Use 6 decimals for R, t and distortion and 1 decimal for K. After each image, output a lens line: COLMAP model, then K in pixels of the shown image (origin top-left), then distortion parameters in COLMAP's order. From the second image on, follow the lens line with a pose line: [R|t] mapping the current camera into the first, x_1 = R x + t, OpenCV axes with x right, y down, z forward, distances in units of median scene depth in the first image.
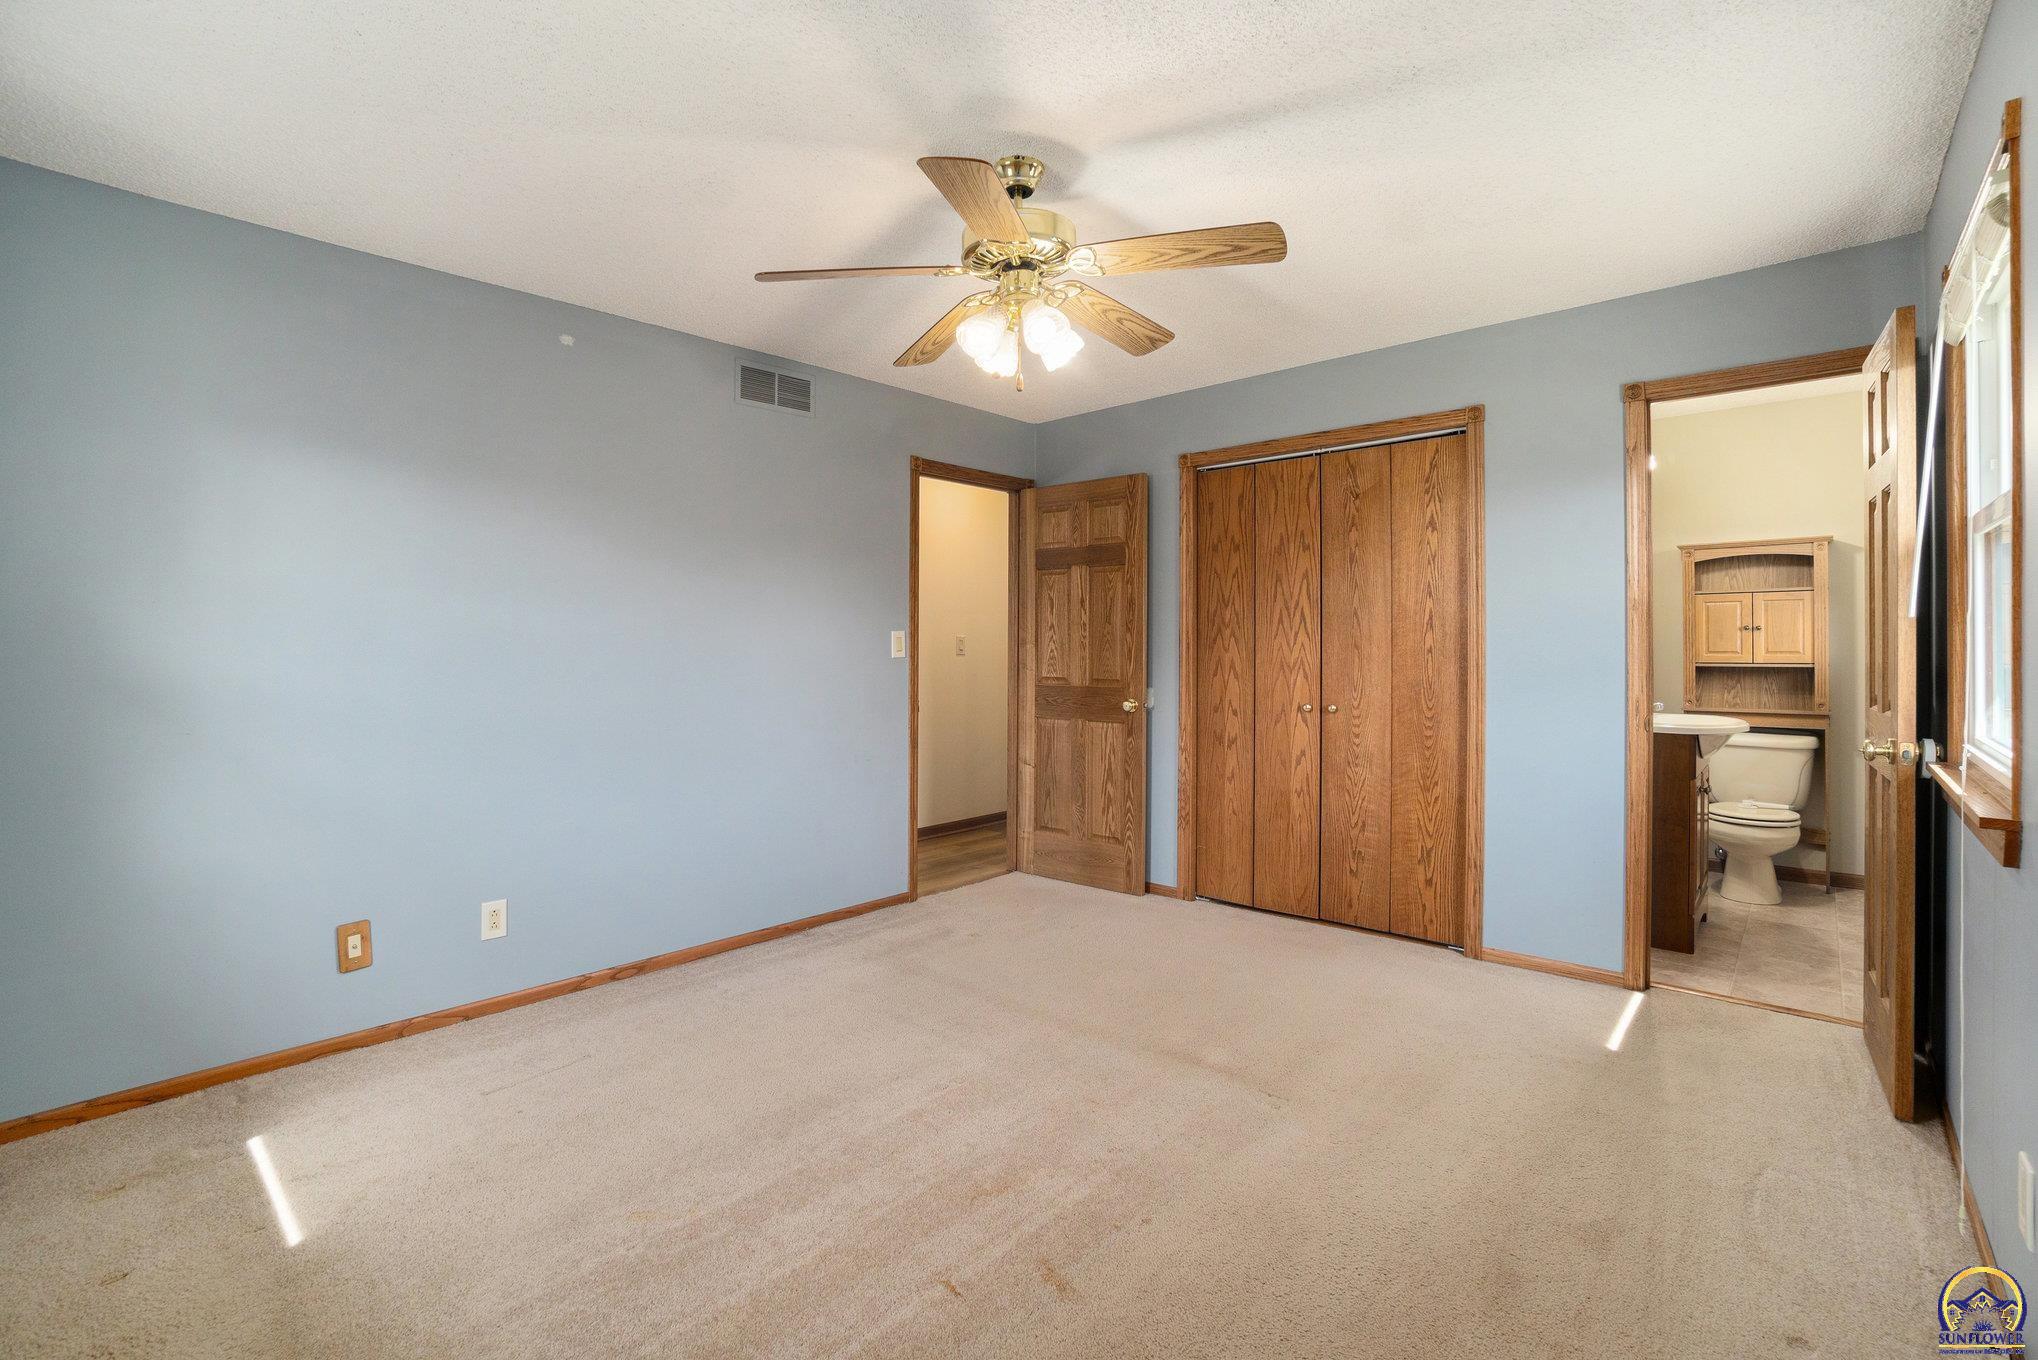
lens RADIAL K [[907.0, 0, 1007.9], [0, 907.0, 664.6], [0, 0, 1]] dist [-0.043345, 0.011490]
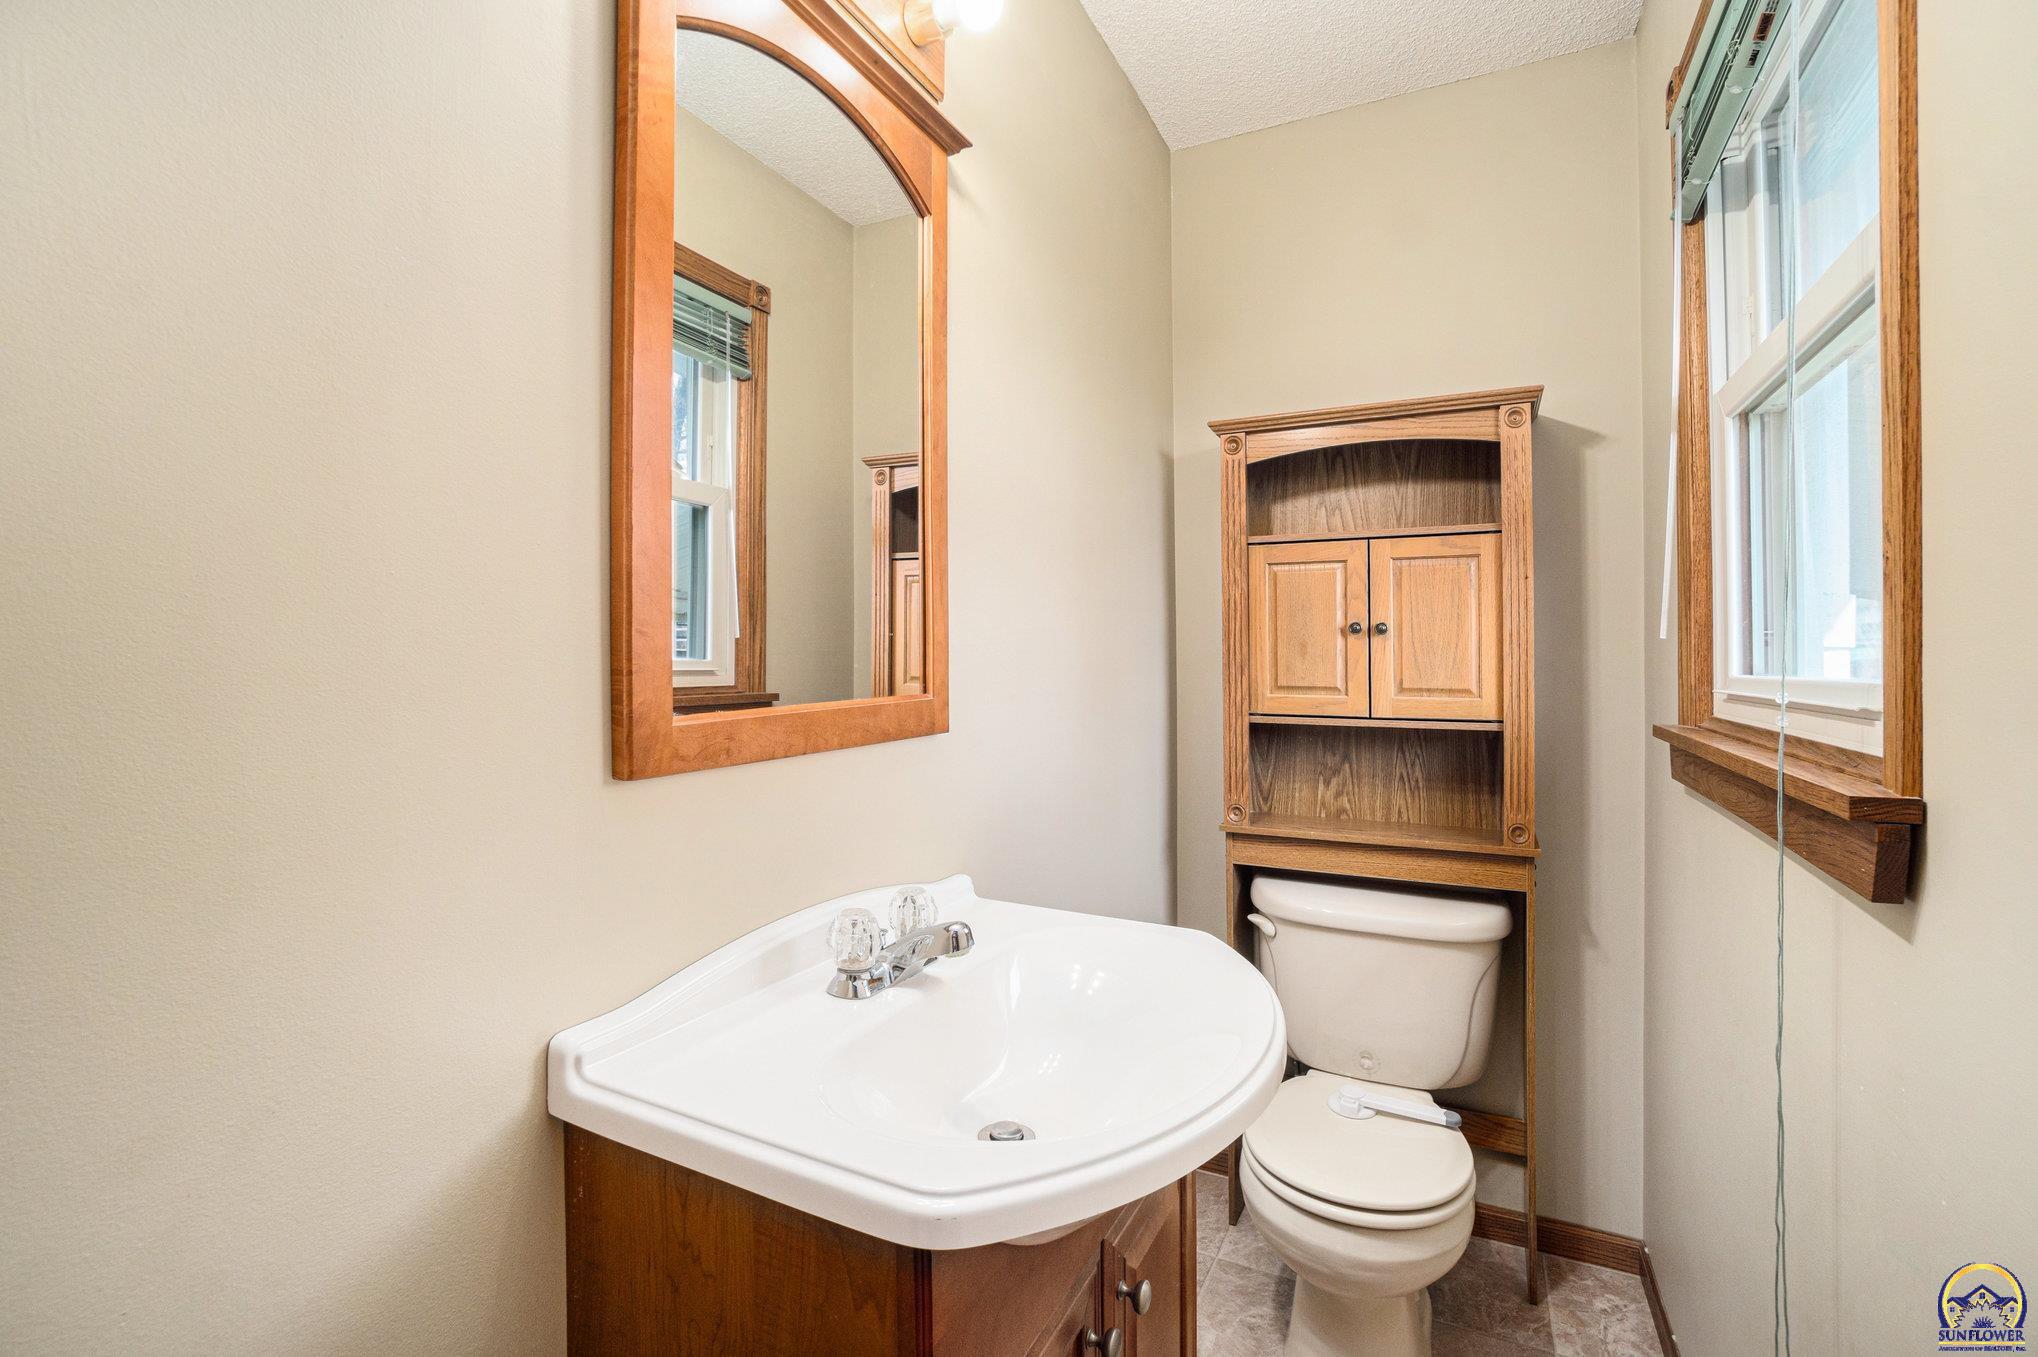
lens RADIAL K [[907.0, 0, 1024.9], [0, 907.0, 668.0], [0, 0, 1]] dist [-0.043345, 0.011490]
pose [[0.968505, 0.000586, 0.248994, 0.593585], [0.000924, 0.999982, -0.005946, -0.021425], [-0.248993, 0.005989, 0.968487, 0.648593]]
